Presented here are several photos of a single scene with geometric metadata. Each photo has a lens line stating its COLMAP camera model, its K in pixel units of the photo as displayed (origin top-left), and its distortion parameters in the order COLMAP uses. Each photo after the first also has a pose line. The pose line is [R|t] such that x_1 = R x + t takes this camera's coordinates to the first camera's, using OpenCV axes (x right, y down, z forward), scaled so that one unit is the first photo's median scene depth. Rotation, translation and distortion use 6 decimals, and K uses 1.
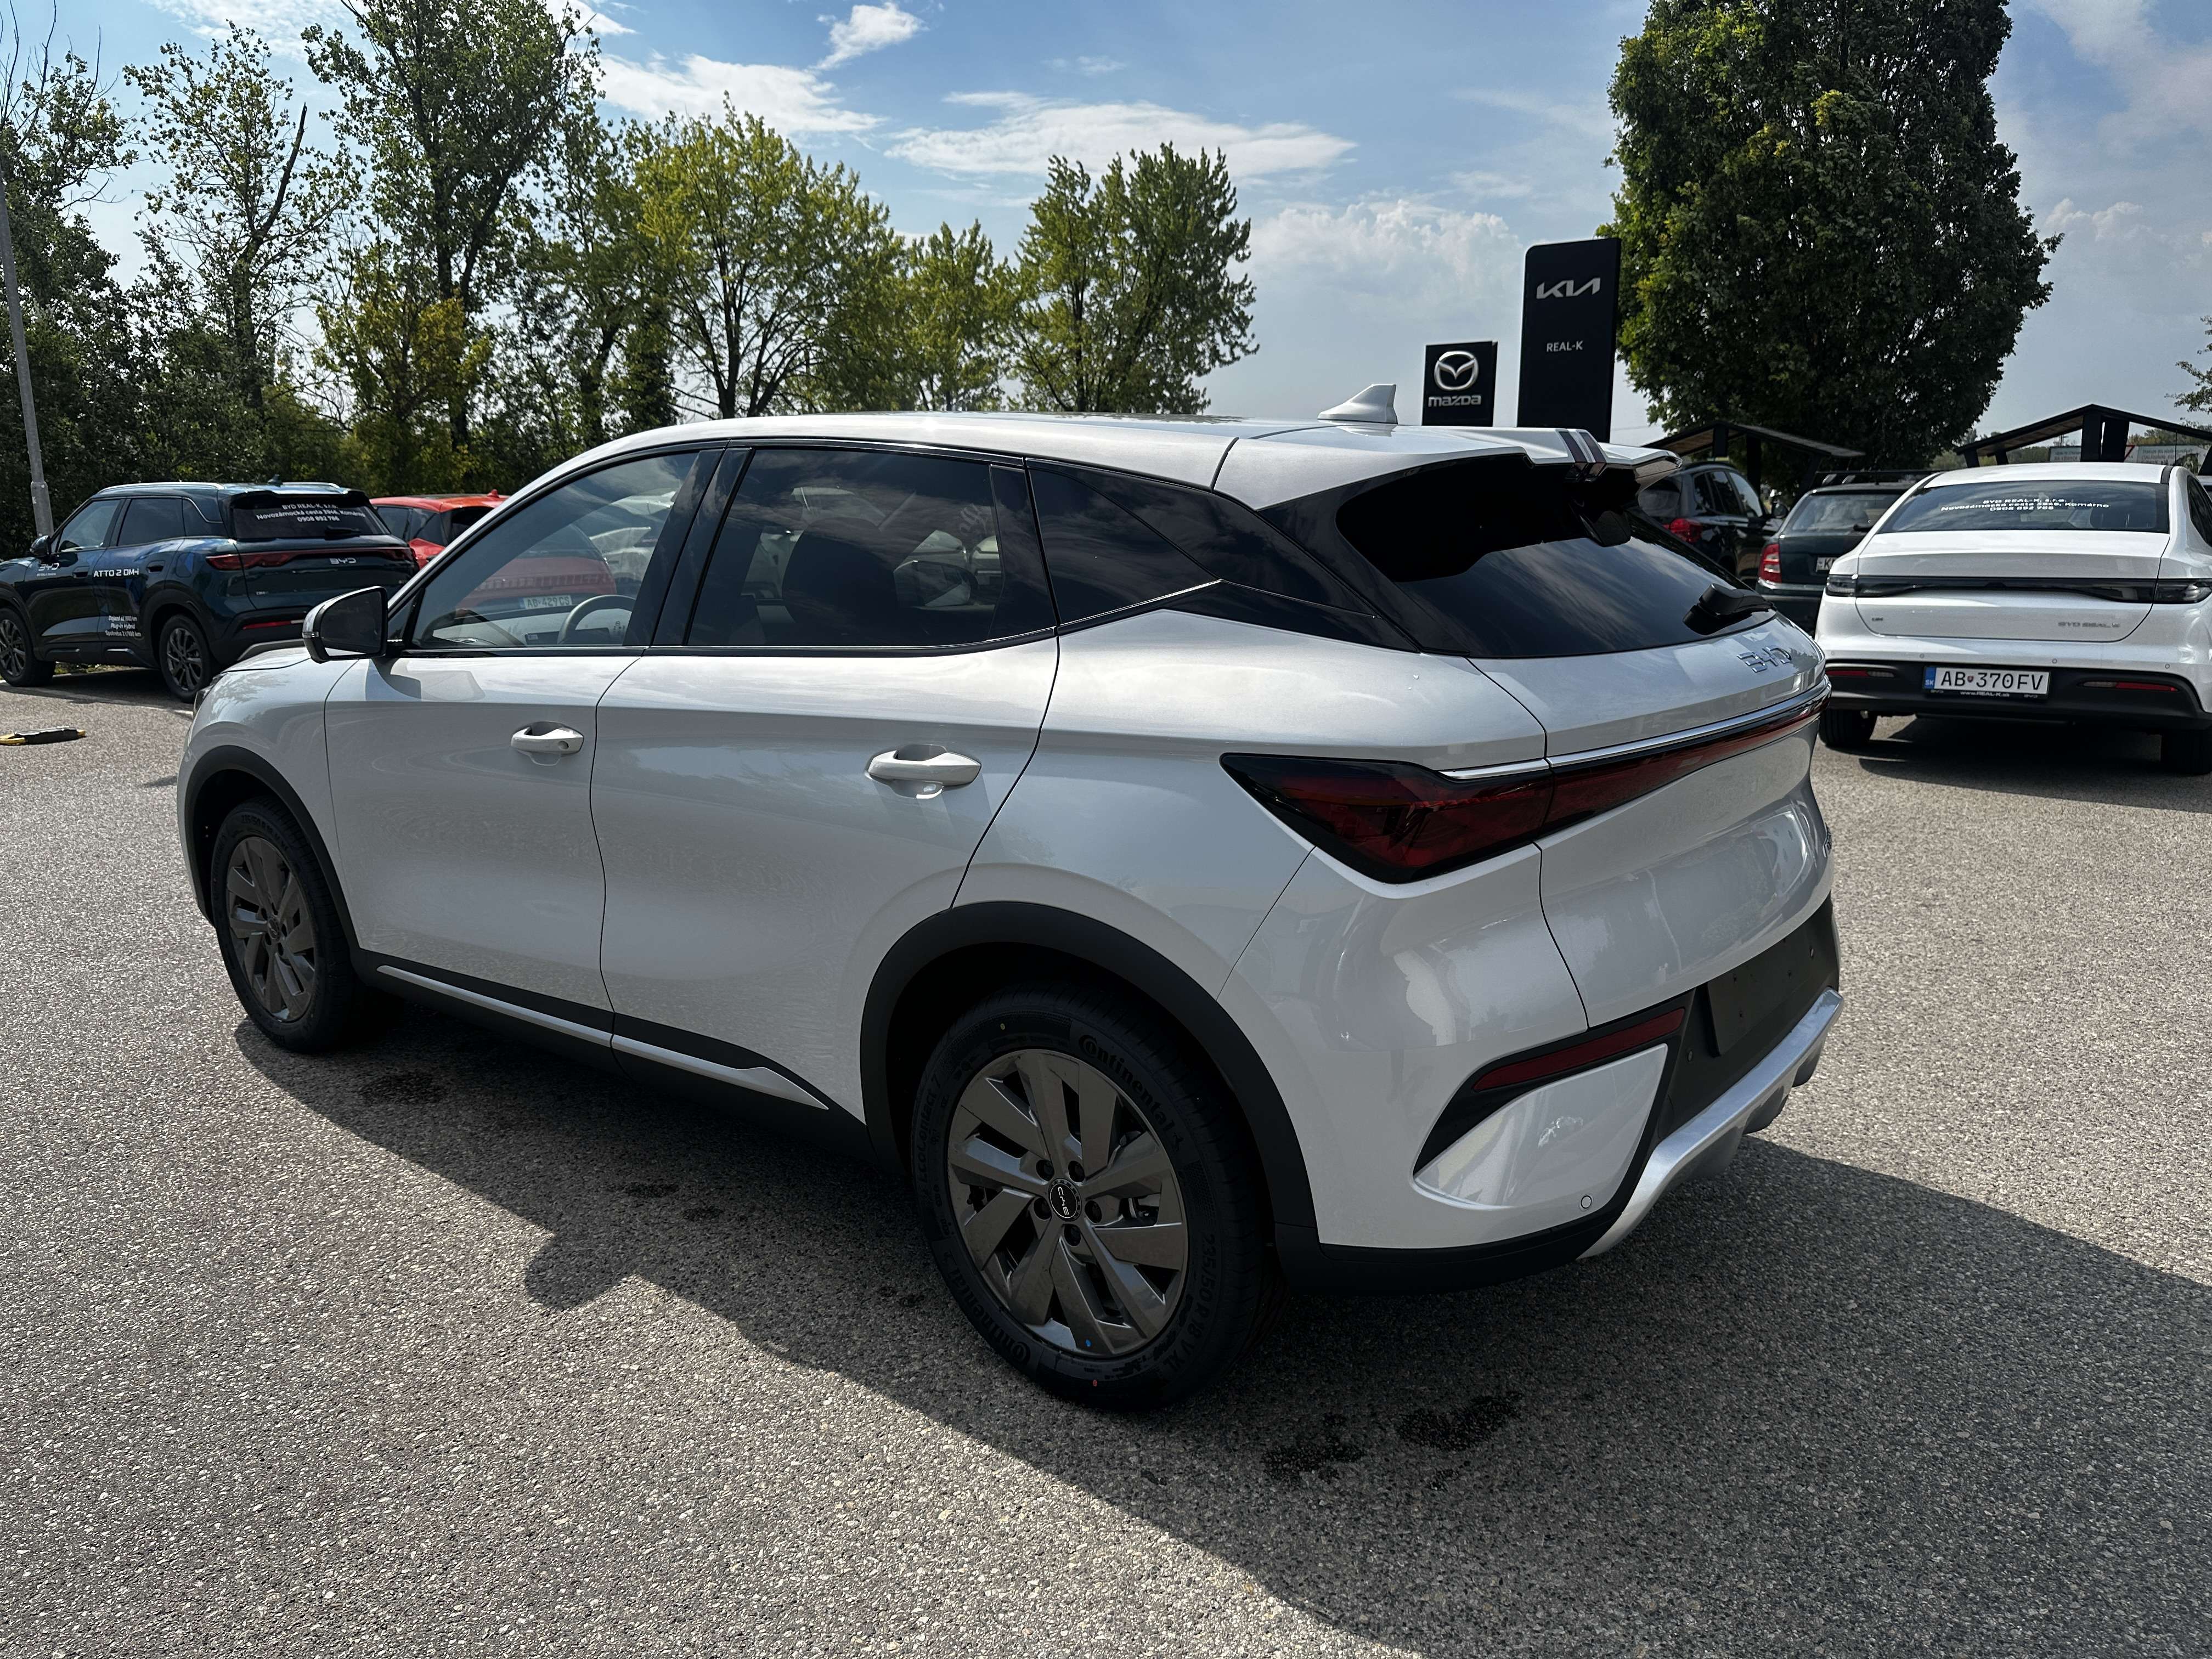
lens RADIAL K [[1570.9, 0, 1096.9], [0, 1570.9, 838.8], [0, 0, 1]] dist [0.107295, -0.216618]
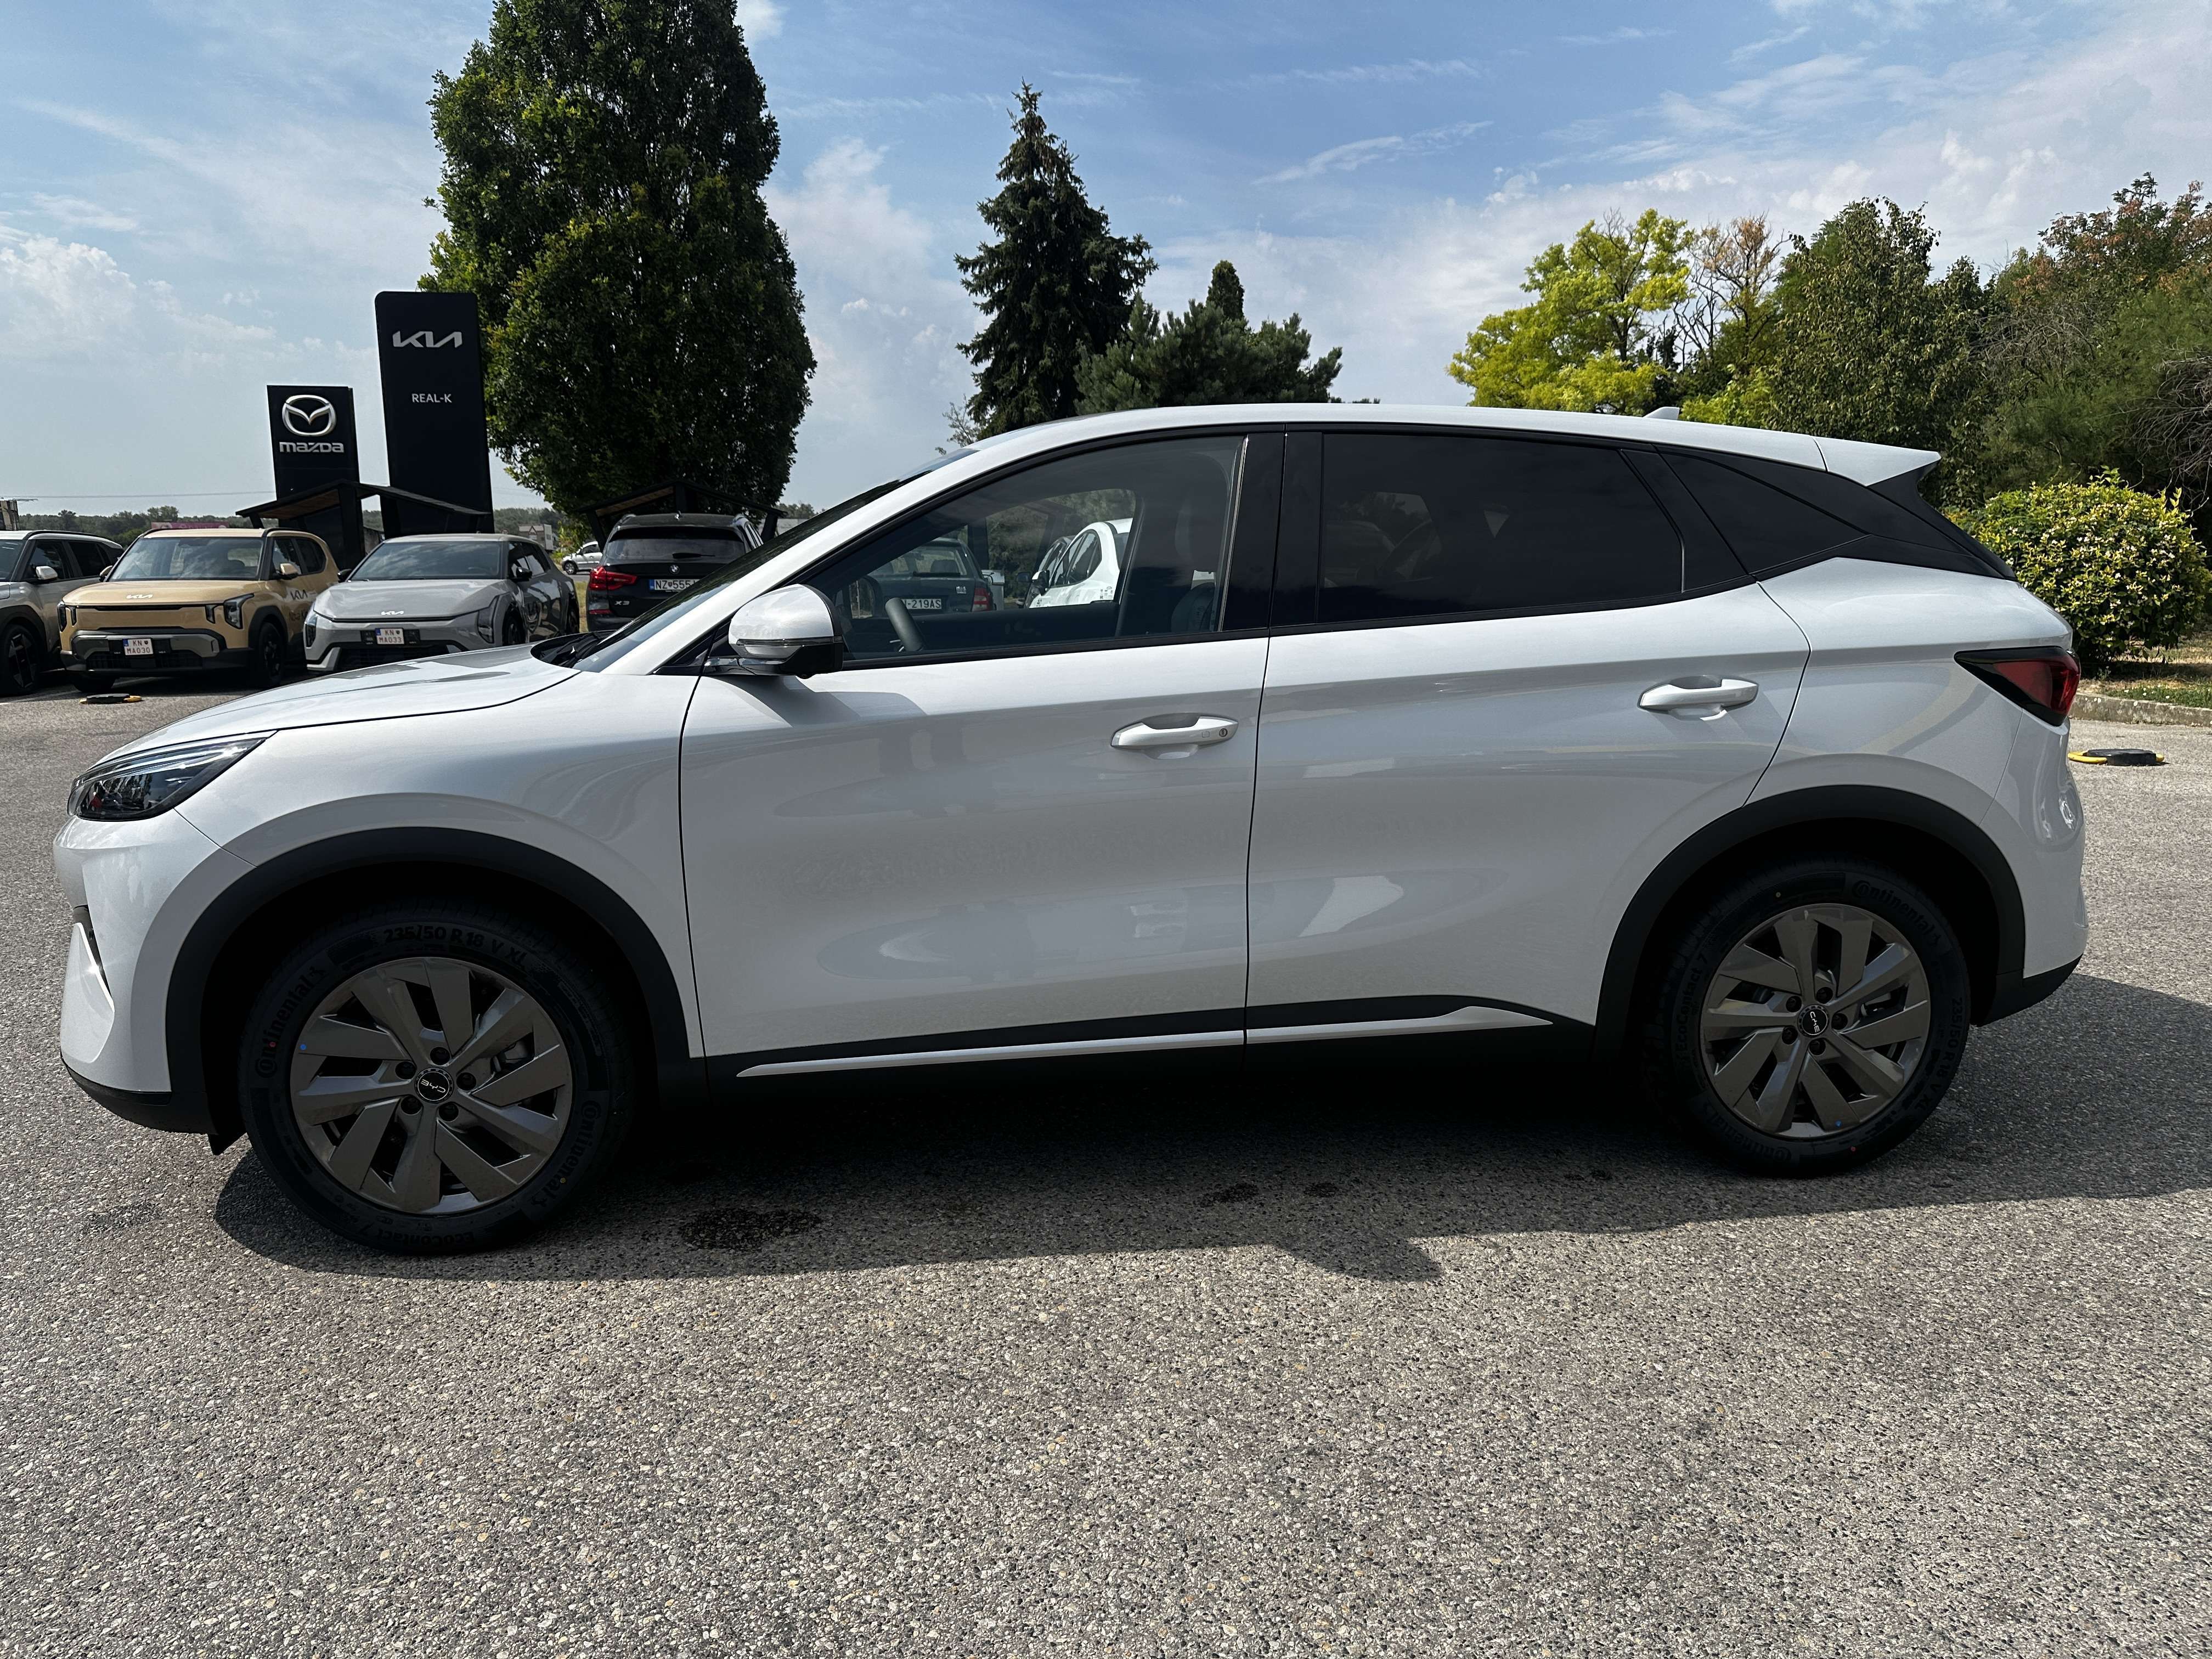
lens RADIAL K [[1577.3, 0, 1140.7], [0, 1577.3, 854.0], [0, 0, 1]] dist [-0.003986, -0.003703]
pose [[0.693354, -0.133239, 0.708172, -0.119428], [0.154045, 0.987445, 0.034961, -0.003150], [-0.703939, 0.084850, 0.705174, 0.043609]]
